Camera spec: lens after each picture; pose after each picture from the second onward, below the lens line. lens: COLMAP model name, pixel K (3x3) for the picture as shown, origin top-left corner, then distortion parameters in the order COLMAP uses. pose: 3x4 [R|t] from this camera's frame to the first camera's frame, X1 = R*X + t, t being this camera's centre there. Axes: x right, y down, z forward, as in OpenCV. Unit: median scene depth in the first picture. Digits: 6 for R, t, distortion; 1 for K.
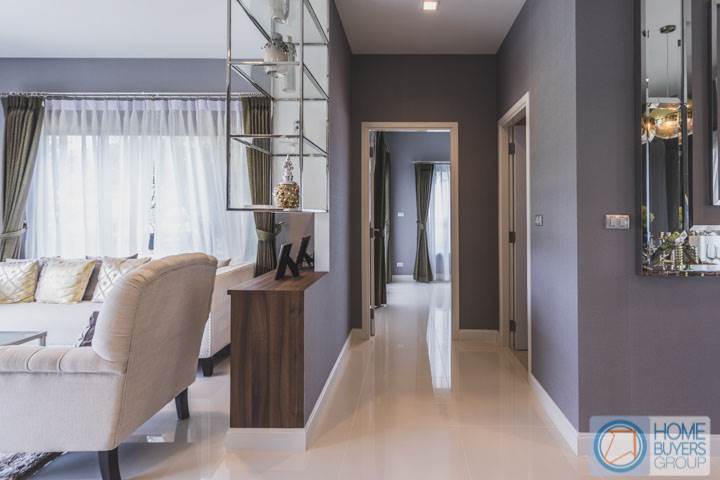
lens RADIAL K [[357.7, 0, 361.1], [0, 357.7, 239.3], [0, 0, 1]] dist [0.000010, 0.000151]
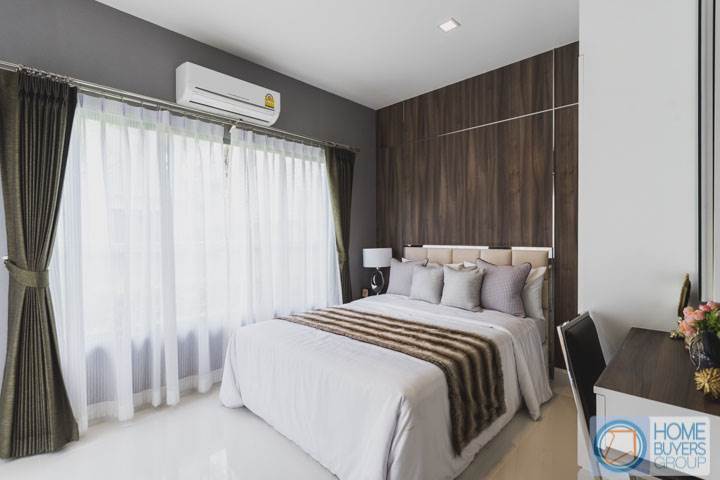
lens RADIAL K [[357.7, 0, 360.1], [0, 357.7, 240.2], [0, 0, 1]] dist [0.000010, 0.000151]
pose [[0.678857, -0.007042, 0.734237, 0.136904], [-0.001457, 0.999939, 0.010938, -0.072546], [-0.734269, -0.008495, 0.678805, 0.575913]]
